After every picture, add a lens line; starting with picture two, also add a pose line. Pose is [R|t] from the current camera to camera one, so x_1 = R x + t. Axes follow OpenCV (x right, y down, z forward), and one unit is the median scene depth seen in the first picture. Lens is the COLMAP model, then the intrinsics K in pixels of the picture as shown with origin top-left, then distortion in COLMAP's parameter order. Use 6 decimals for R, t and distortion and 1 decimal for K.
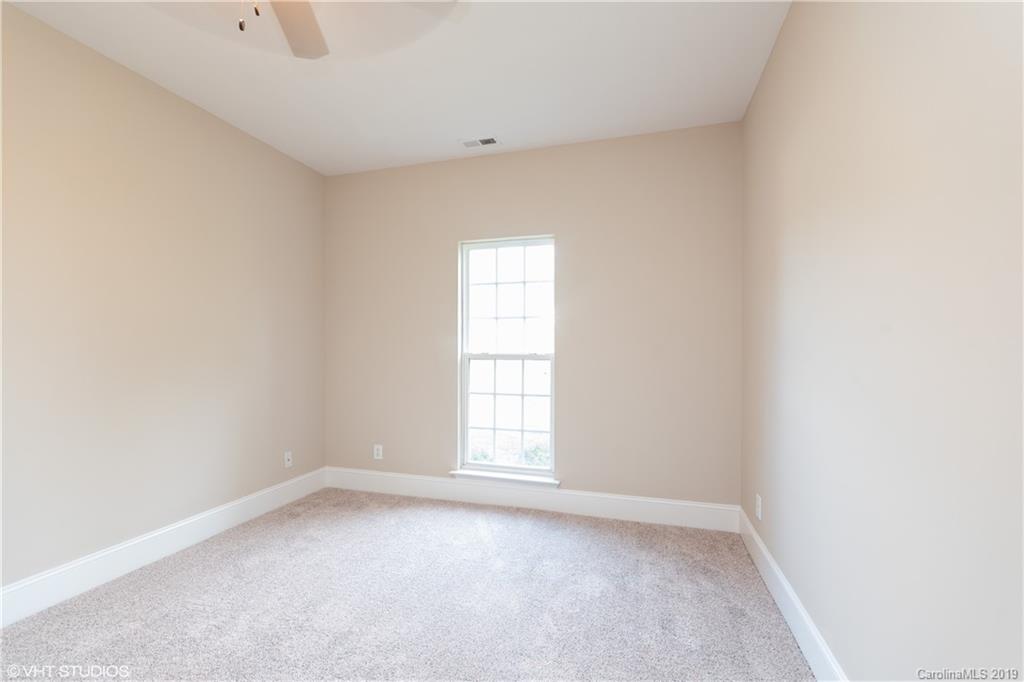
lens RADIAL K [[448.1, 0, 513.6], [0, 448.1, 348.0], [0, 0, 1]] dist [0.003677, 0.004306]
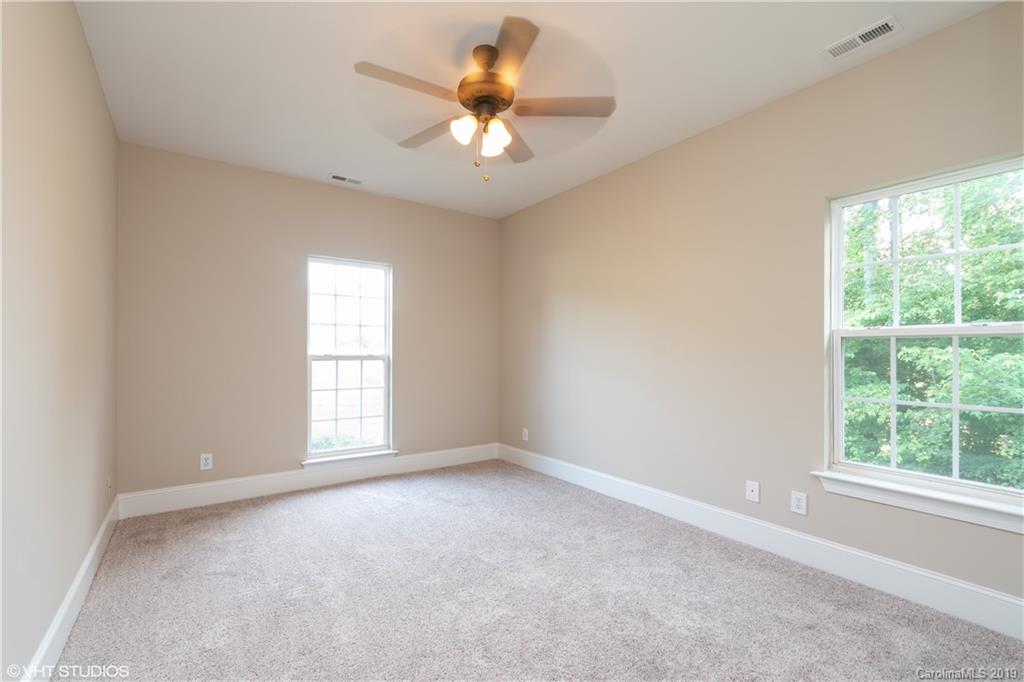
lens RADIAL K [[448.1, 0, 512.1], [0, 448.1, 344.7], [0, 0, 1]] dist [0.003677, 0.004306]
pose [[0.610920, 0.013049, 0.791585, -0.697718], [-0.003815, 0.999901, -0.013539, -0.000273], [-0.791683, 0.005251, 0.610909, -0.078412]]
